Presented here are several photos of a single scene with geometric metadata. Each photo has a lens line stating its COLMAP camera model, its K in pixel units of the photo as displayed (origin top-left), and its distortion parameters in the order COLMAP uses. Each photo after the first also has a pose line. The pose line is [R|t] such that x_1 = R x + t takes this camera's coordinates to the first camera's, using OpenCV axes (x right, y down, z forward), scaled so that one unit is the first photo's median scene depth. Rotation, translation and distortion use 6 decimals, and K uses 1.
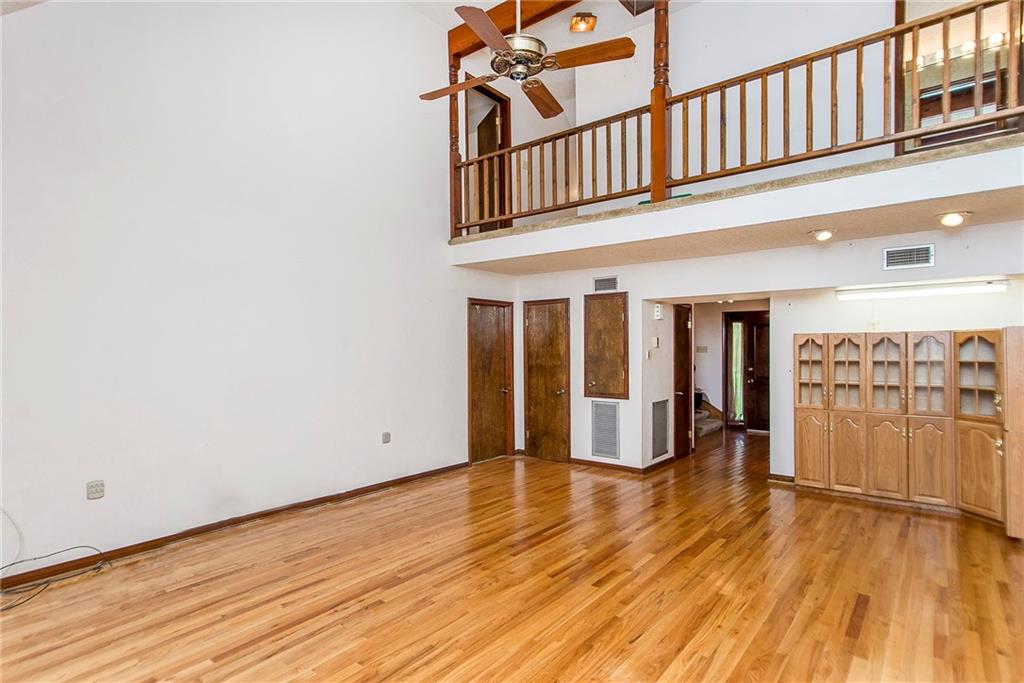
lens RADIAL K [[538.9, 0, 512.0], [0, 538.9, 341.5], [0, 0, 1]] dist [0.003774, 0.000657]
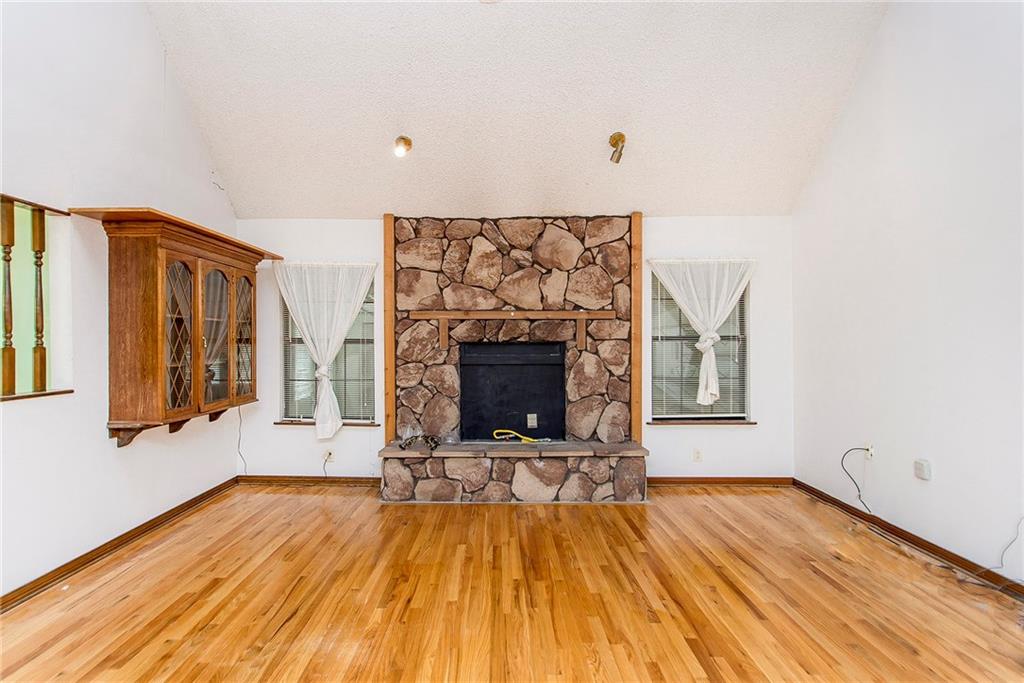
lens RADIAL K [[538.9, 0, 512.0], [0, 538.9, 341.5], [0, 0, 1]] dist [0.003774, 0.000657]
pose [[-0.772324, 0.010060, -0.635149, 0.501271], [0.007949, 0.999949, 0.006172, 0.044426], [0.635179, -0.000282, -0.772365, 1.652613]]
